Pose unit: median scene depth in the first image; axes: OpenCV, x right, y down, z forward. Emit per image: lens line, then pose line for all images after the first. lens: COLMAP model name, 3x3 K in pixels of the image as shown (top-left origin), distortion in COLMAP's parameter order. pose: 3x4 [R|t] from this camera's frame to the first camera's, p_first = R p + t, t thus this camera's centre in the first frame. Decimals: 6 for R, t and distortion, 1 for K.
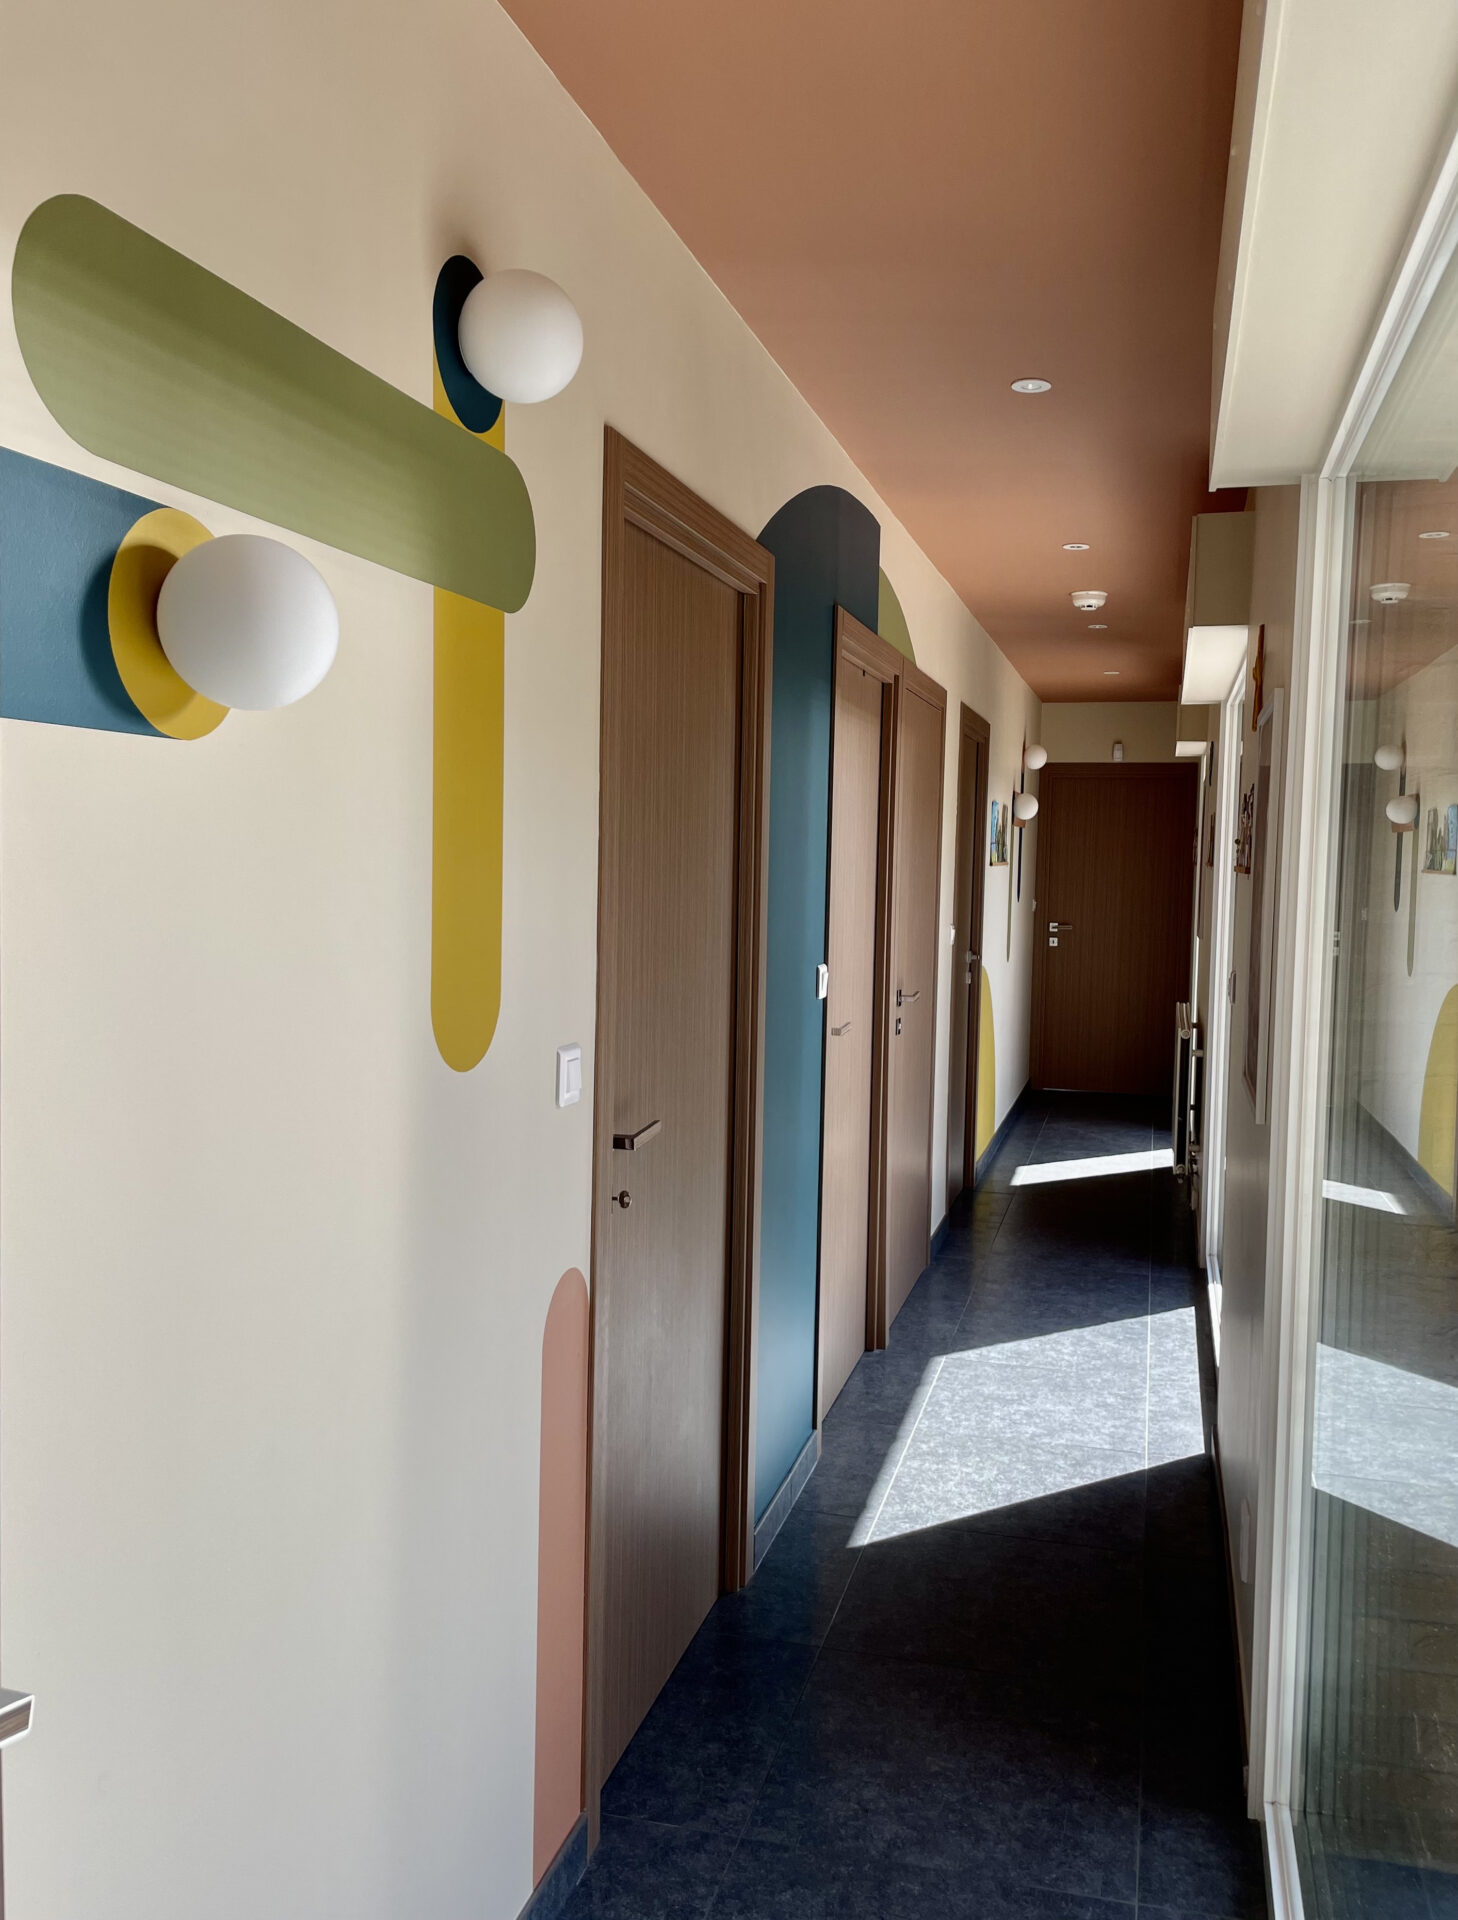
lens RADIAL K [[1579.9, 0, 739.0], [0, 1579.9, 963.5], [0, 0, 1]] dist [0.135916, 0.002178]
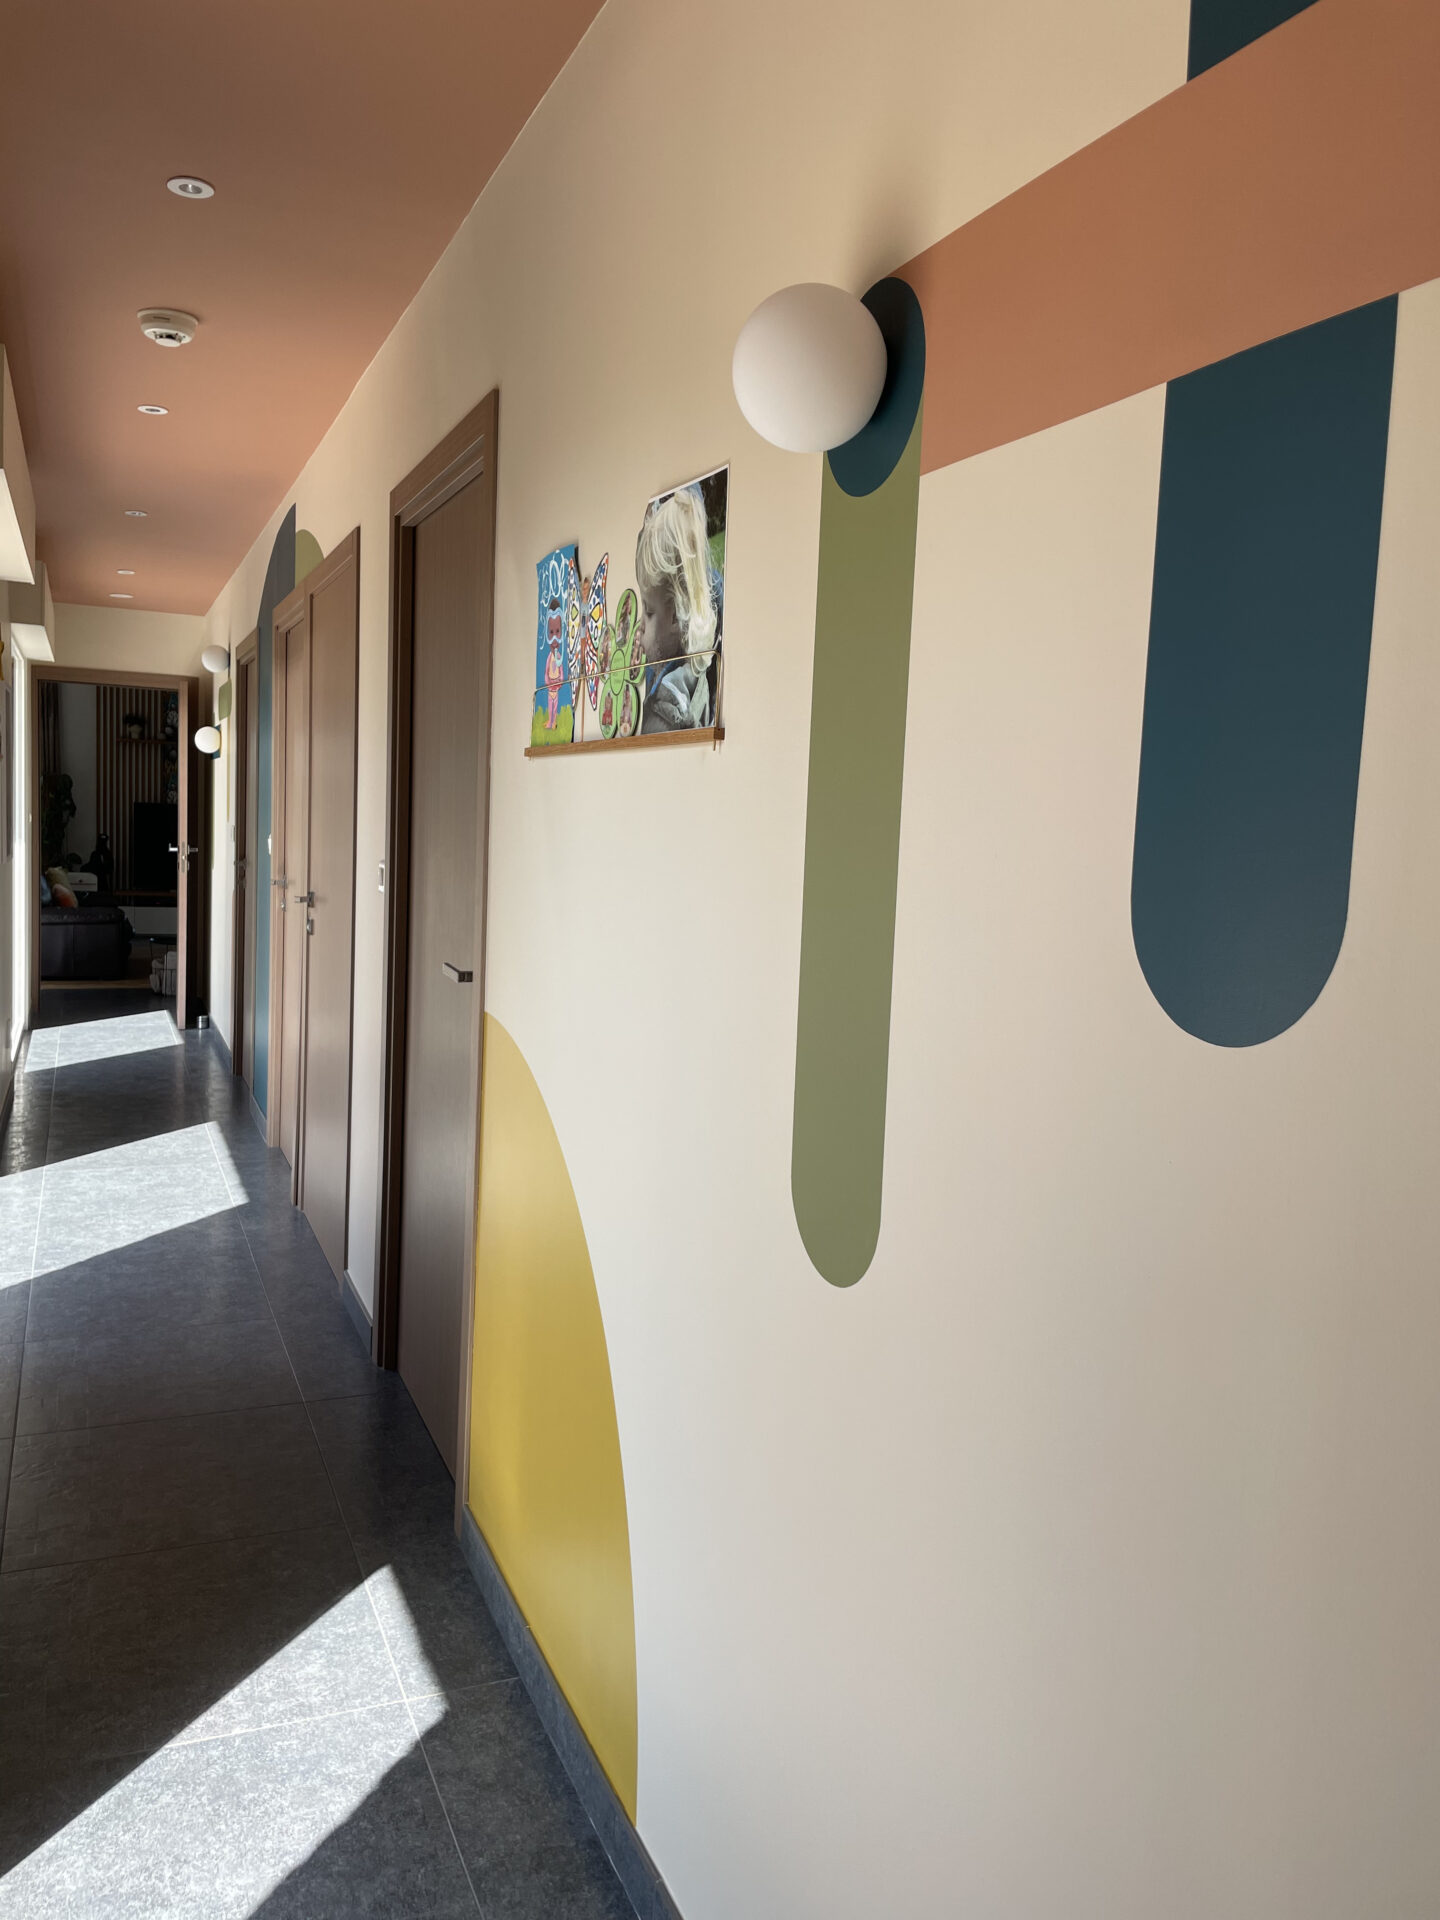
lens RADIAL K [[1487.2, 0, 708.7], [0, 1487.2, 964.0], [0, 0, 1]] dist [0.076494, -0.034987]
pose [[-0.793110, 0.005395, -0.609055, 0.490276], [-0.110083, 0.982223, 0.152050, -0.110759], [0.599048, 0.187638, -0.778417, 1.932462]]
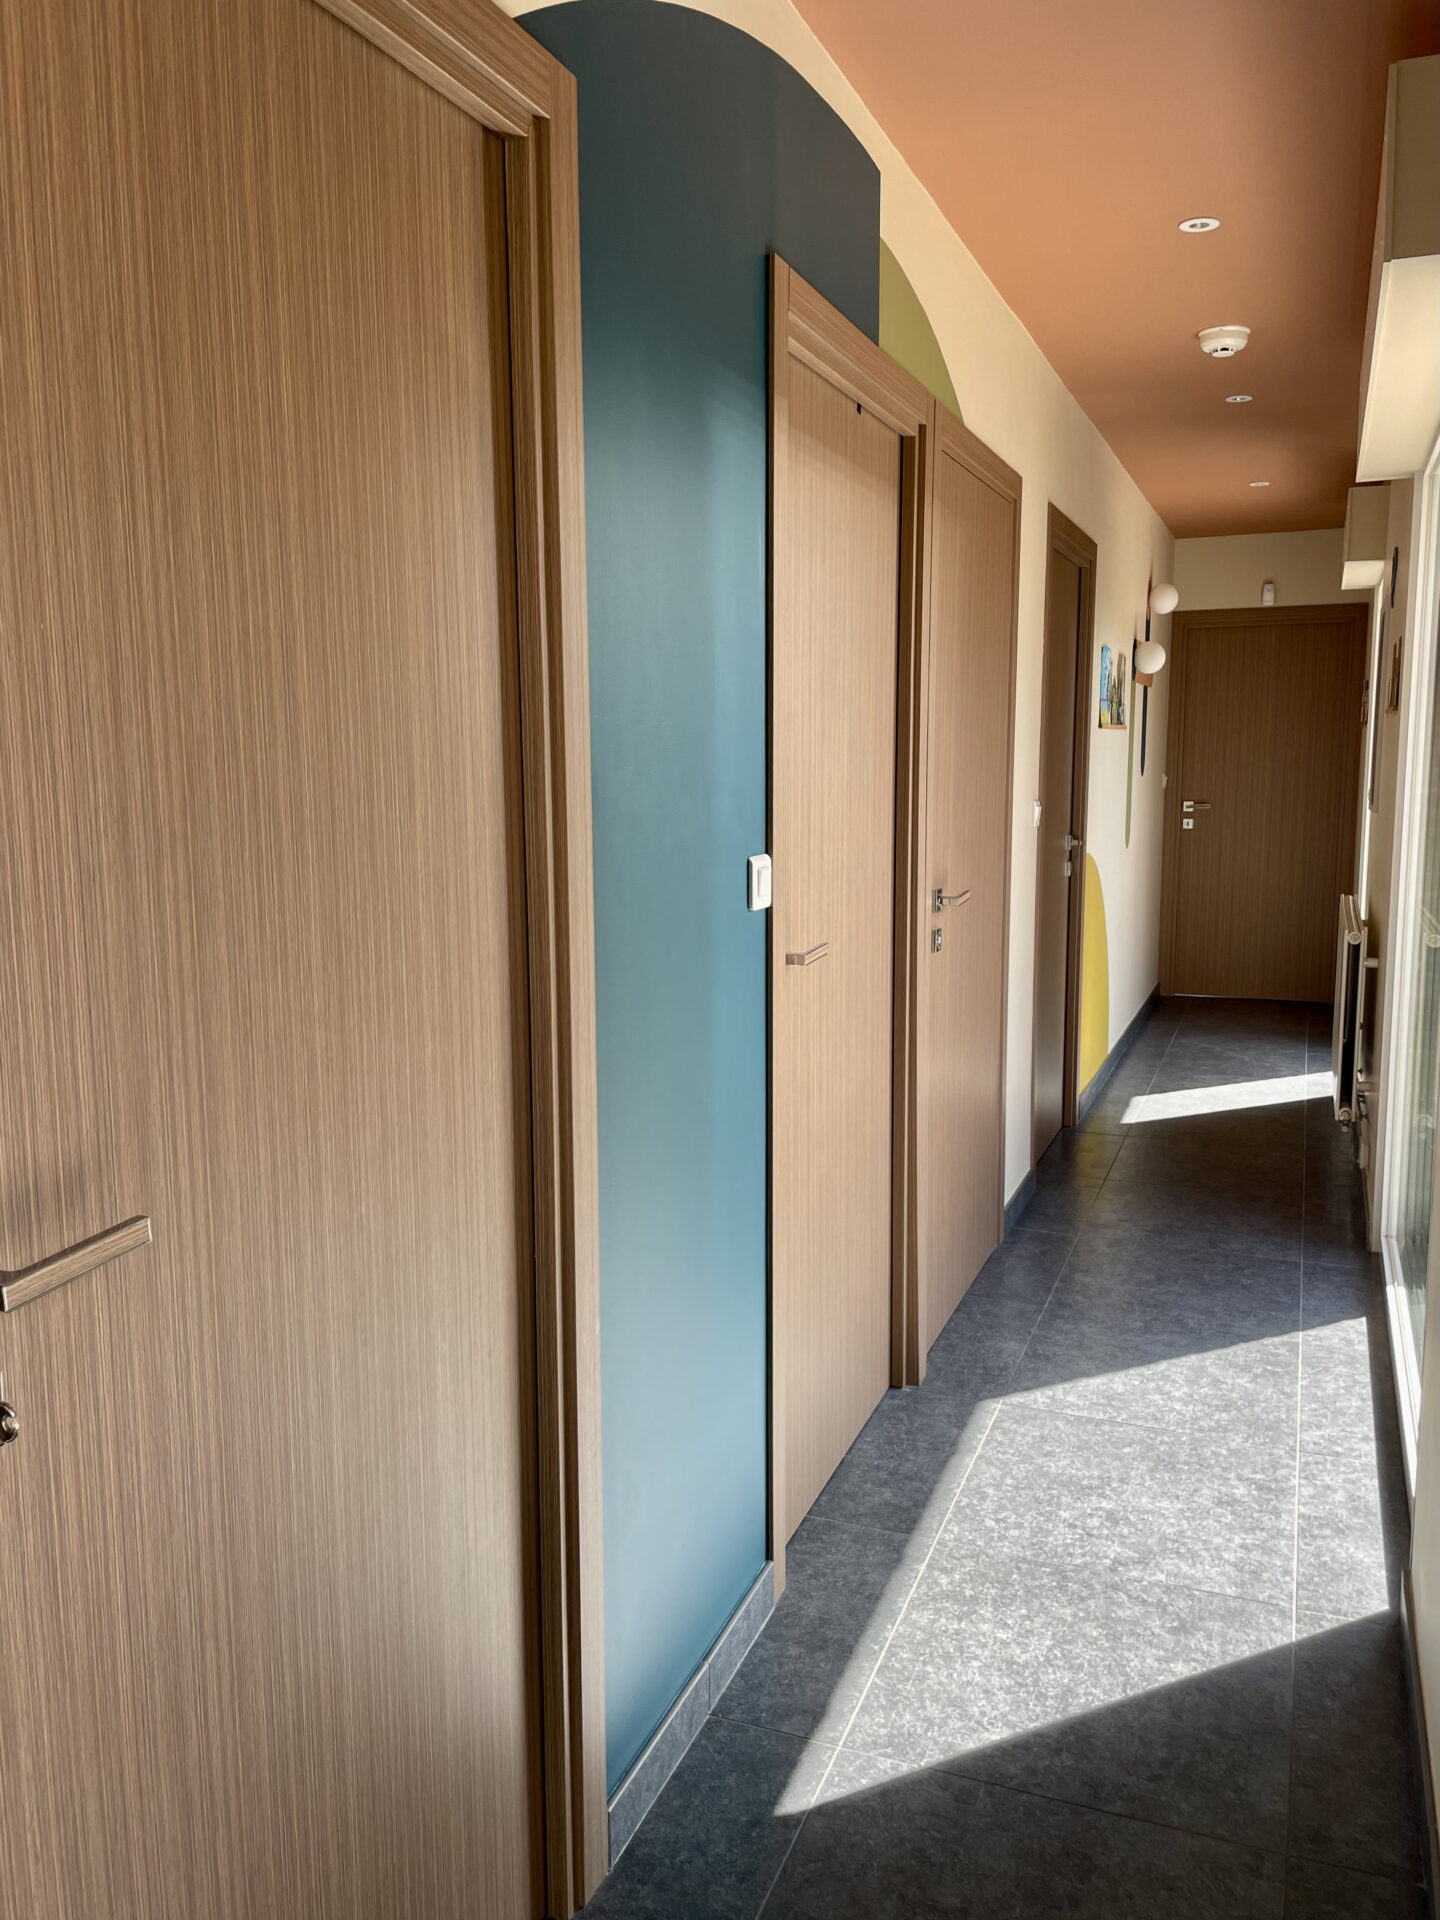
lens RADIAL K [[1487.2, 0, 703.5], [0, 1487.2, 944.6], [0, 0, 1]] dist [0.076494, -0.034987]
pose [[0.991751, -0.007594, -0.127956, 0.082372], [0.015073, 0.998227, 0.057586, 0.001691], [0.127292, -0.059039, 0.990107, 0.322237]]
